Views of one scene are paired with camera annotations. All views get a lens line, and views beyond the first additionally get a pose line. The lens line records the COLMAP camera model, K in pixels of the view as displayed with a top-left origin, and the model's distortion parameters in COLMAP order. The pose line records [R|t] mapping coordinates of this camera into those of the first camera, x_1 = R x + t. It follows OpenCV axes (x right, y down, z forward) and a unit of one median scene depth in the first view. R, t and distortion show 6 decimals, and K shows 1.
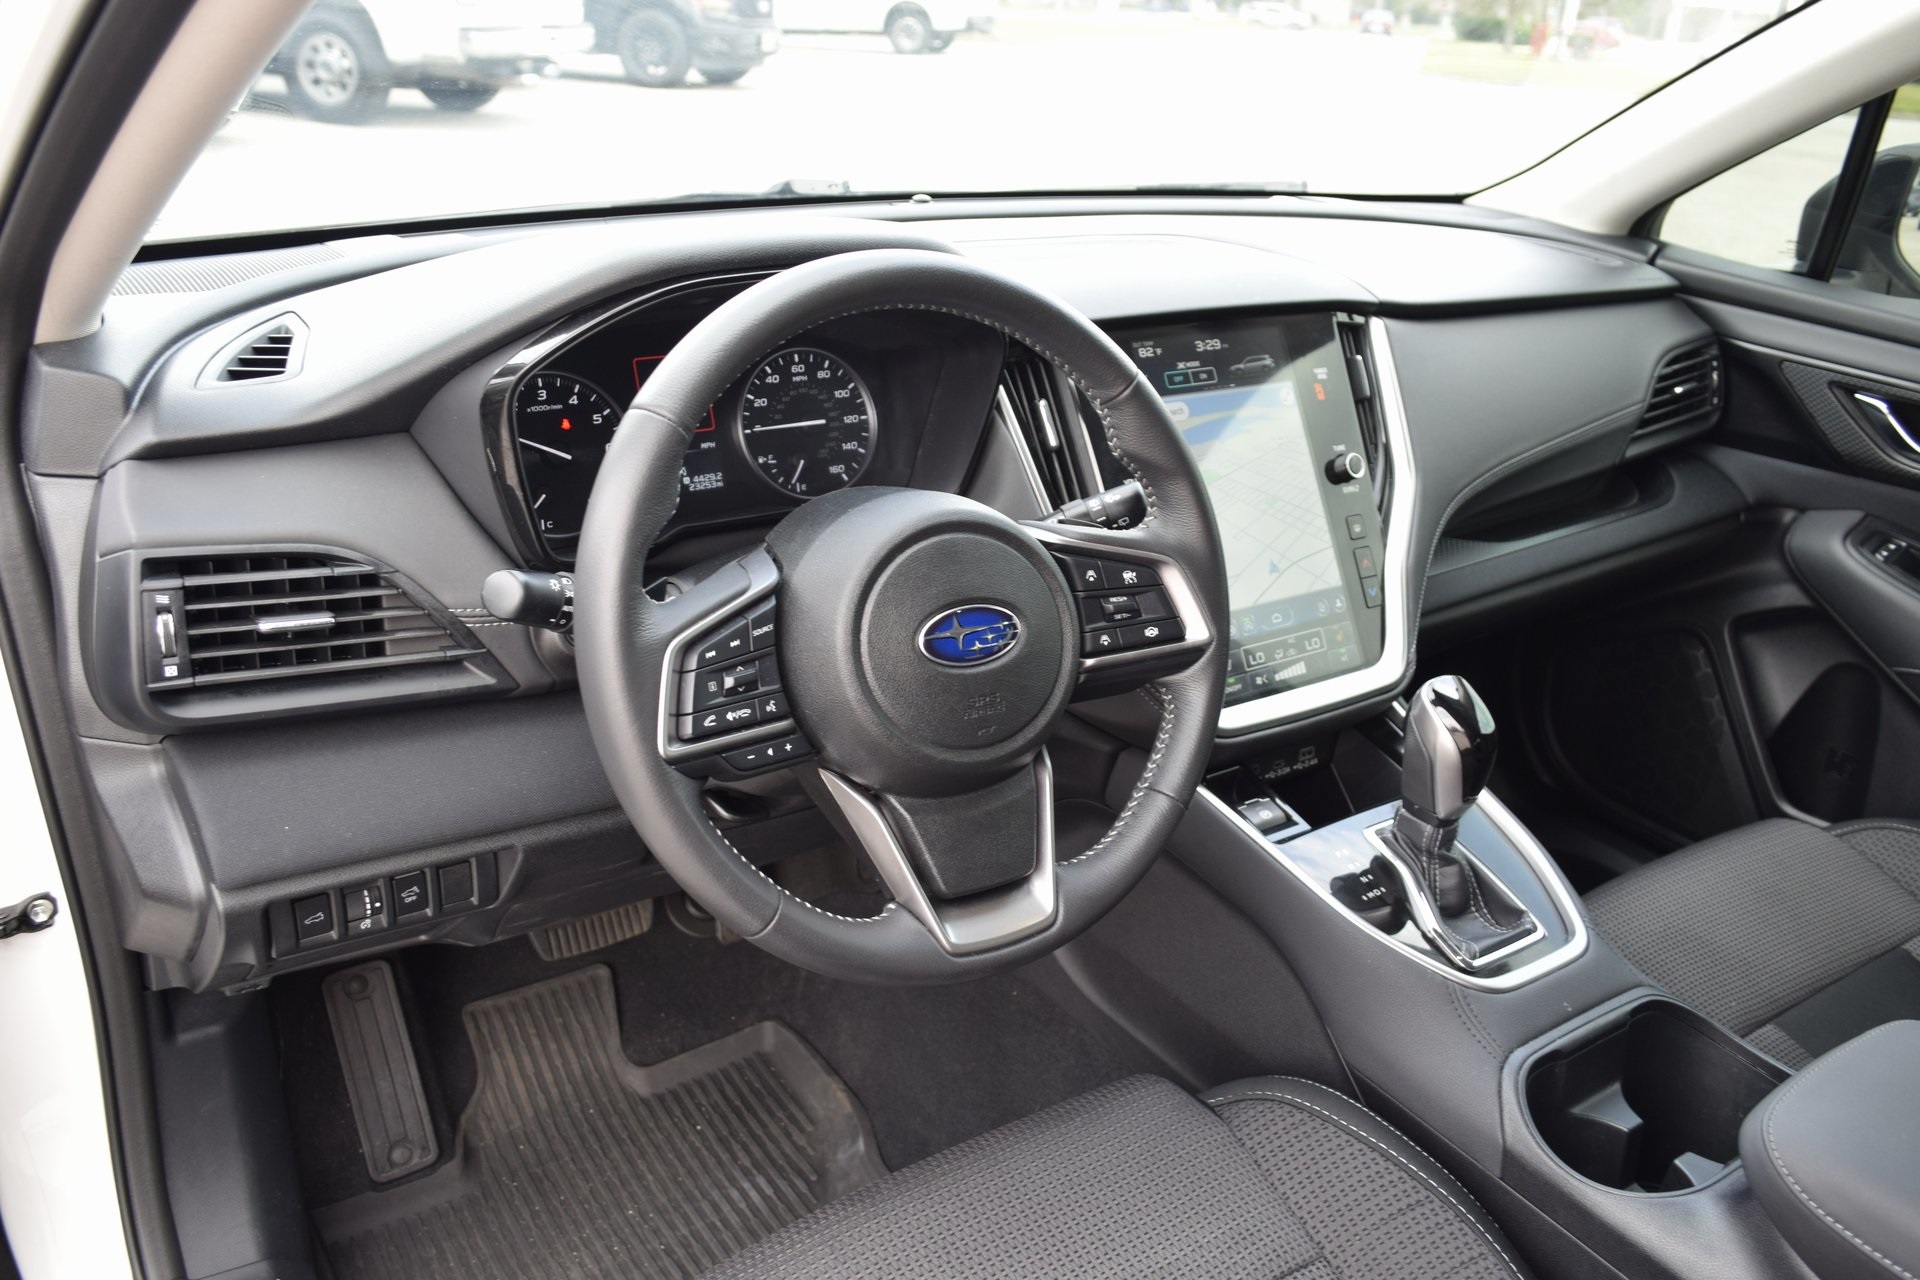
lens RADIAL K [[1499.8, 0, 958.2], [0, 1499.8, 643.8], [0, 0, 1]] dist [-0.016949, -0.004354]
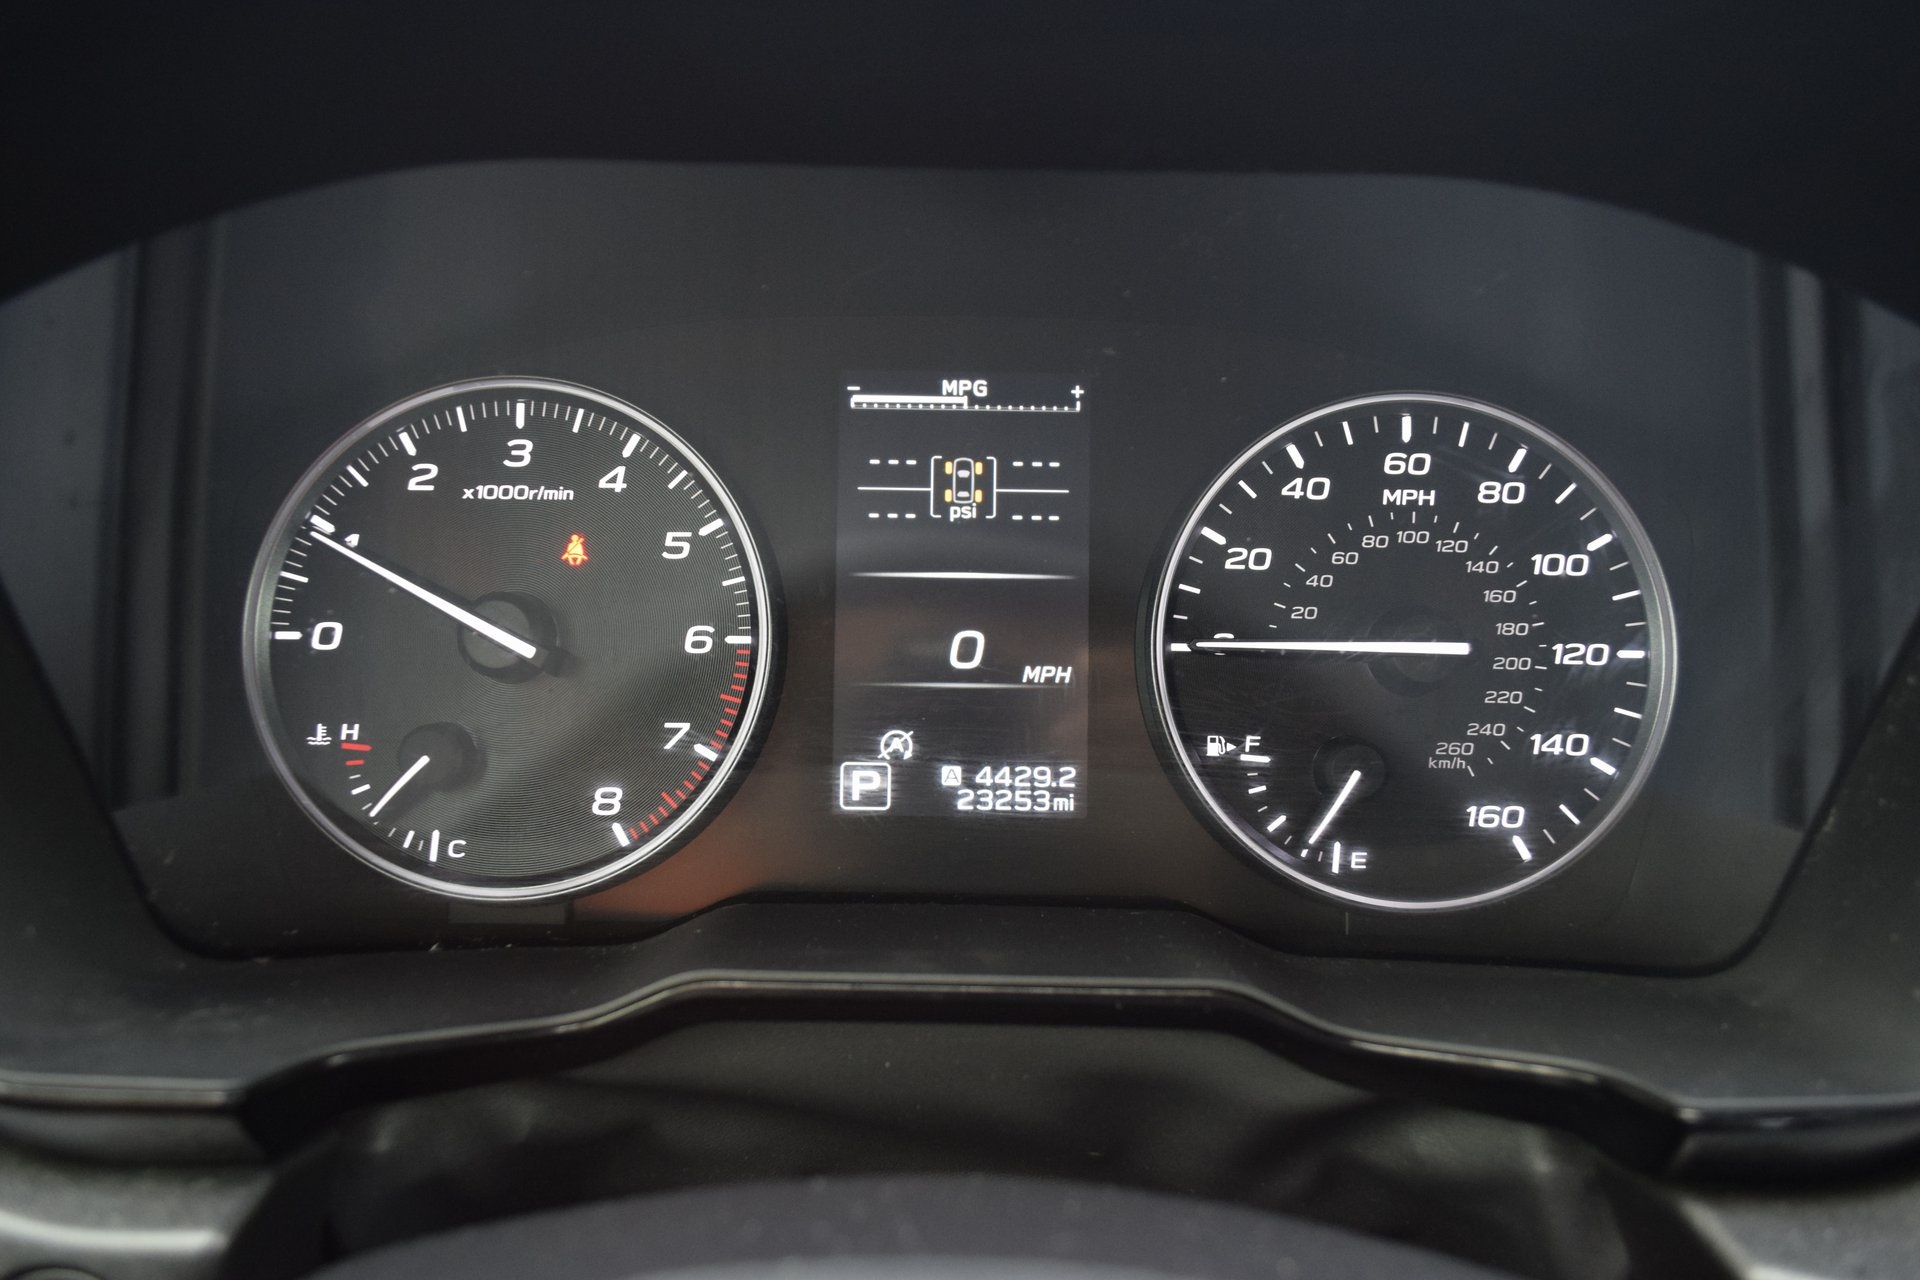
lens RADIAL K [[1499.8, 0, 956.3], [0, 1499.8, 632.5], [0, 0, 1]] dist [-0.016949, -0.004354]
pose [[0.822331, 0.129772, -0.554014, -0.011667], [-0.199190, 0.977692, -0.066647, -0.114948], [0.533006, 0.165159, 0.829835, 0.721733]]
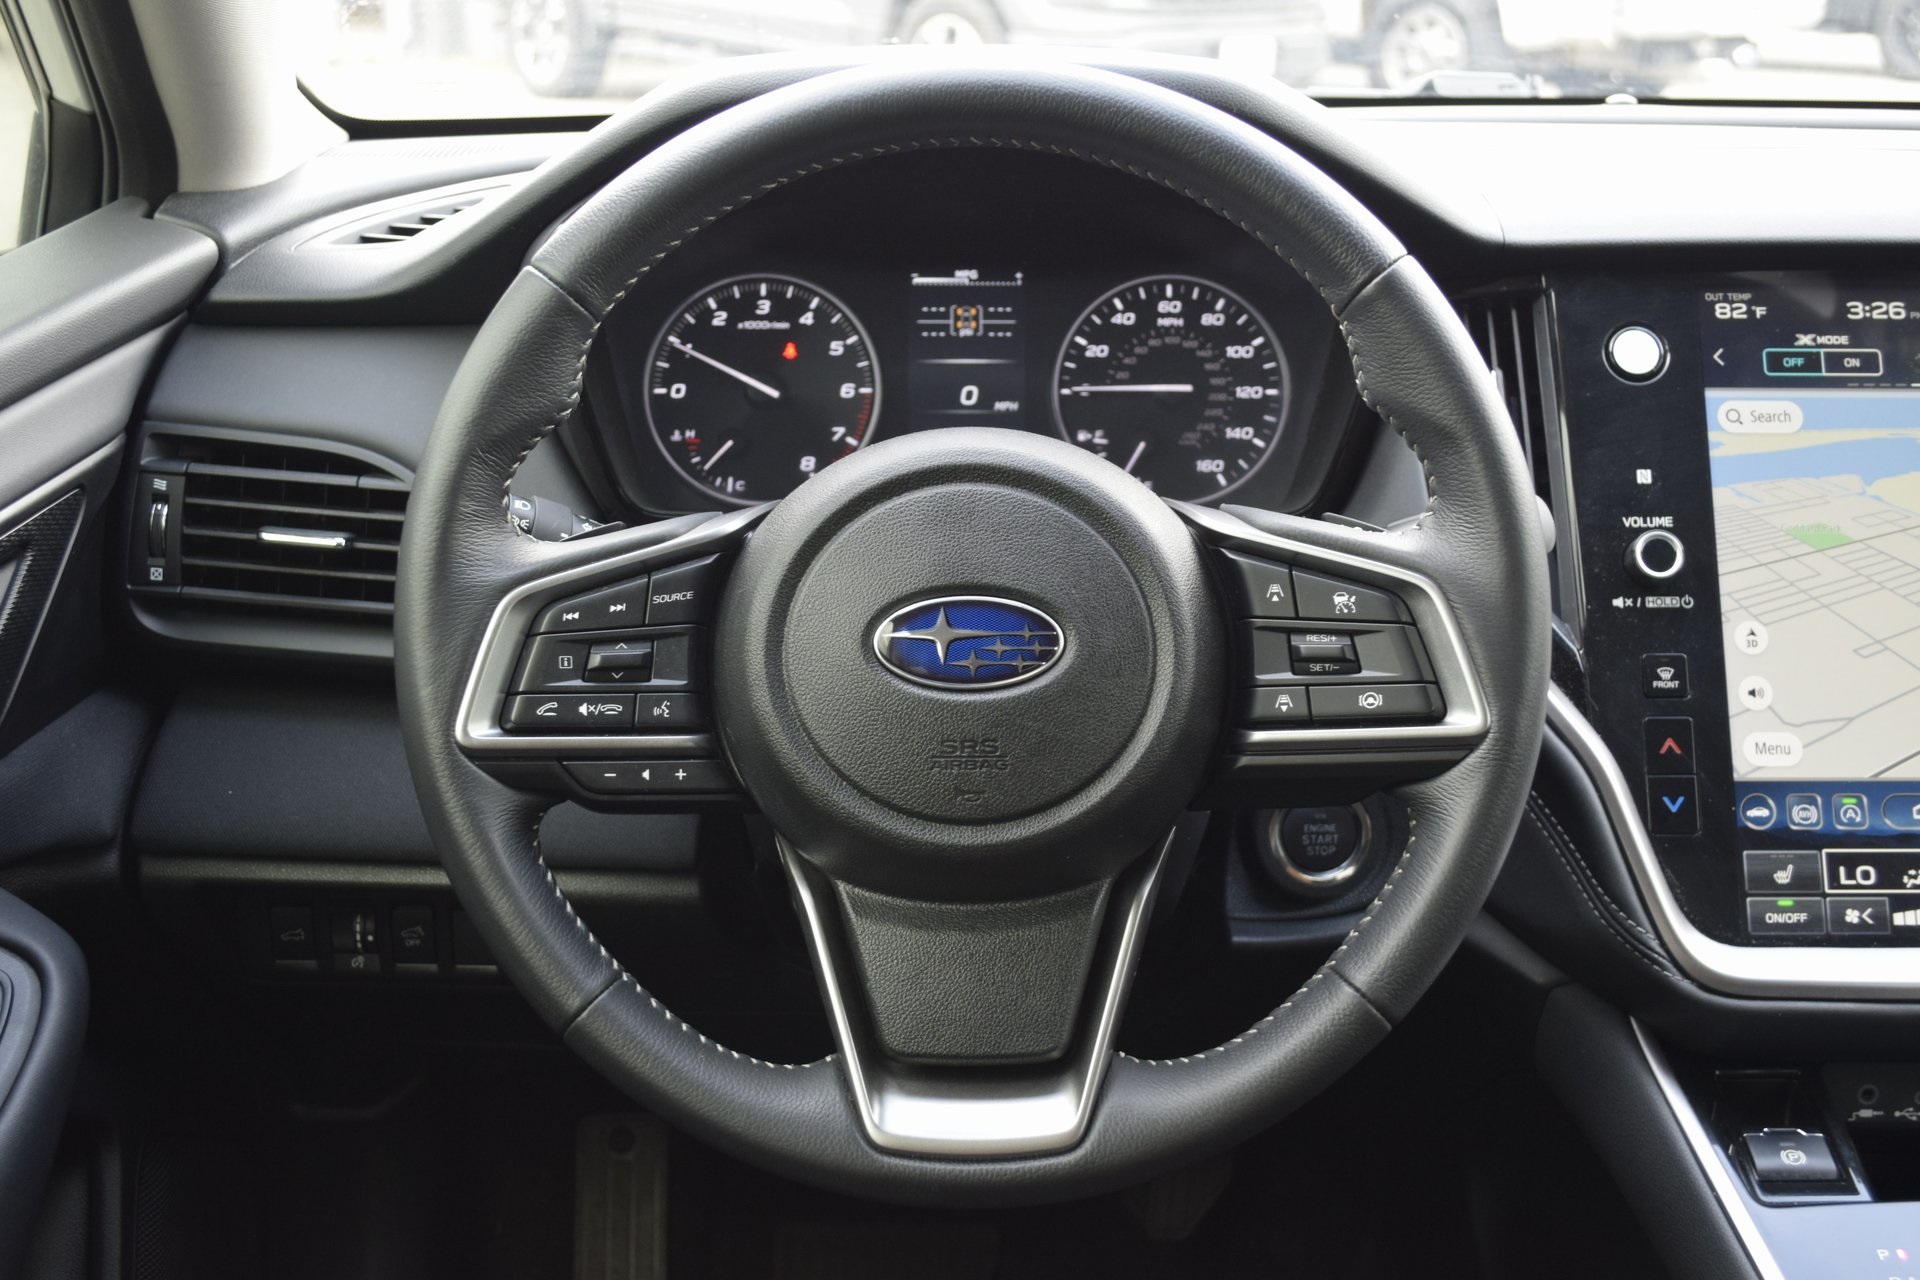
lens RADIAL K [[2214.7, 0, 950.1], [0, 2214.7, 612.0], [0, 0, 1]] dist [-0.033049, 0.000000]
pose [[0.826852, 0.119912, -0.549488, 0.363391], [-0.185899, 0.980363, -0.065796, 0.027552], [0.530808, 0.156553, 0.832907, 0.172696]]
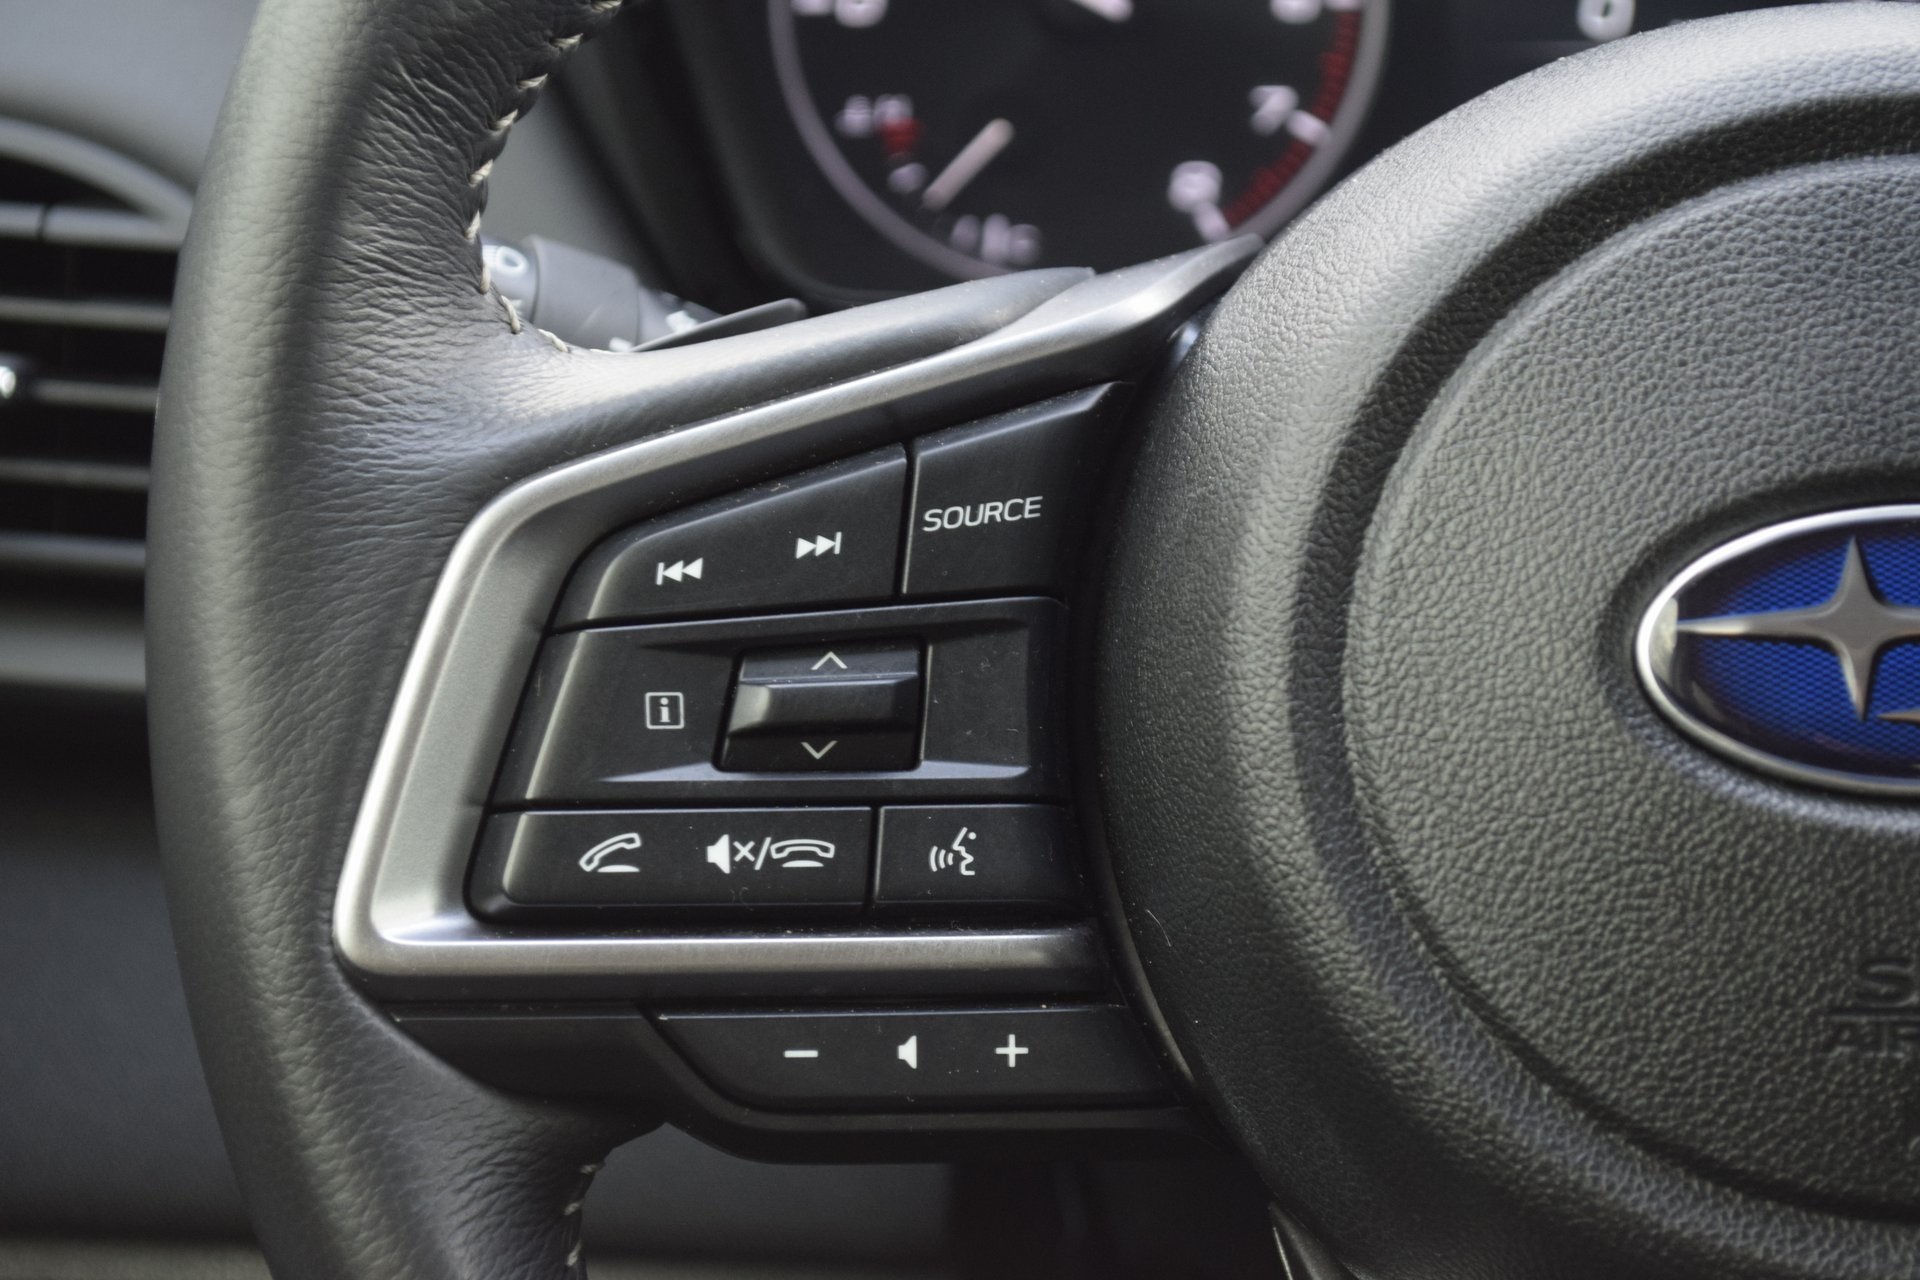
lens RADIAL K [[4067.1, 0, 966.3], [0, 4067.1, 630.9], [0, 0, 1]] dist [0.019255, 0.000000]
pose [[0.801135, 0.125732, -0.585127, 0.156020], [-0.186432, 0.981466, -0.044359, 0.024488], [0.568705, 0.144624, 0.809728, 0.363525]]
